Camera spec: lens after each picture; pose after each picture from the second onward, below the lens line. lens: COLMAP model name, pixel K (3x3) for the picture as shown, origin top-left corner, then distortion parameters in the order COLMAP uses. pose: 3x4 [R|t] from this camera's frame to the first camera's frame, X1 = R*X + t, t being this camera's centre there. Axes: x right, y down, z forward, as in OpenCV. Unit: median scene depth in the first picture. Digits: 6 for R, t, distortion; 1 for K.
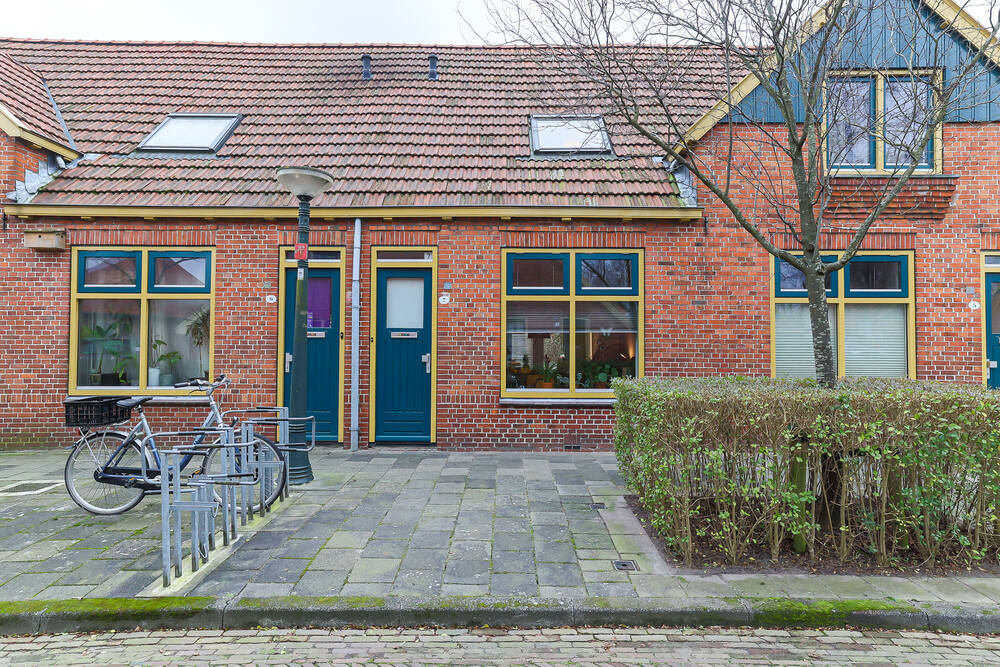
lens RADIAL K [[505.2, 0, 528.3], [0, 505.2, 333.4], [0, 0, 1]] dist [-0.019235, 0.025964]
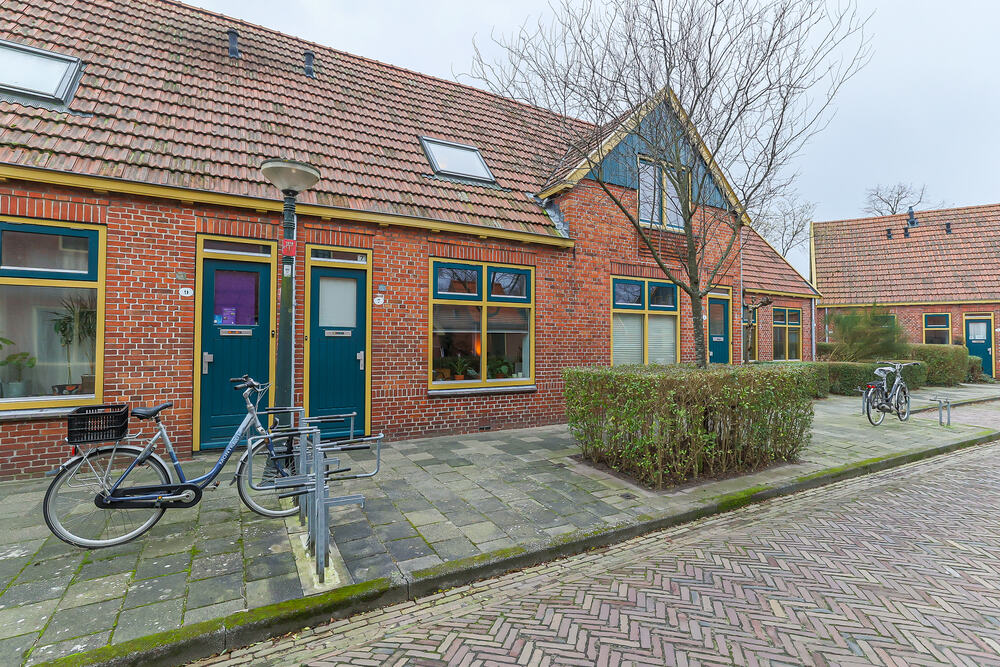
lens RADIAL K [[474.5, 0, 500.0], [0, 474.5, 333.5], [0, 0, 1]] dist [-0.031808, 0.024939]
pose [[0.873379, 0.006792, 0.486994, -0.428536], [-0.009266, 0.999954, 0.002670, -0.002339], [-0.486954, -0.006844, 0.873401, 0.002246]]
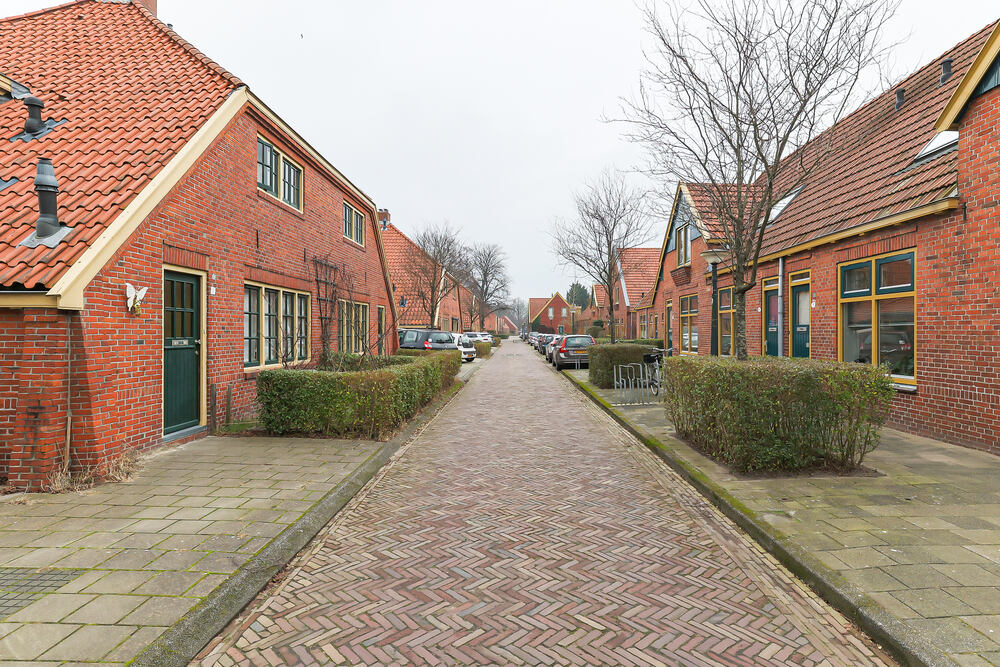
lens RADIAL K [[543.9, 0, 500.0], [0, 543.9, 333.5], [0, 0, 1]] dist [-0.002417, 0.000048]
pose [[-0.030101, -0.001683, -0.999545, 1.418323], [0.024222, 0.999704, -0.002413, -0.002011], [0.999253, -0.024284, -0.030051, 0.144939]]
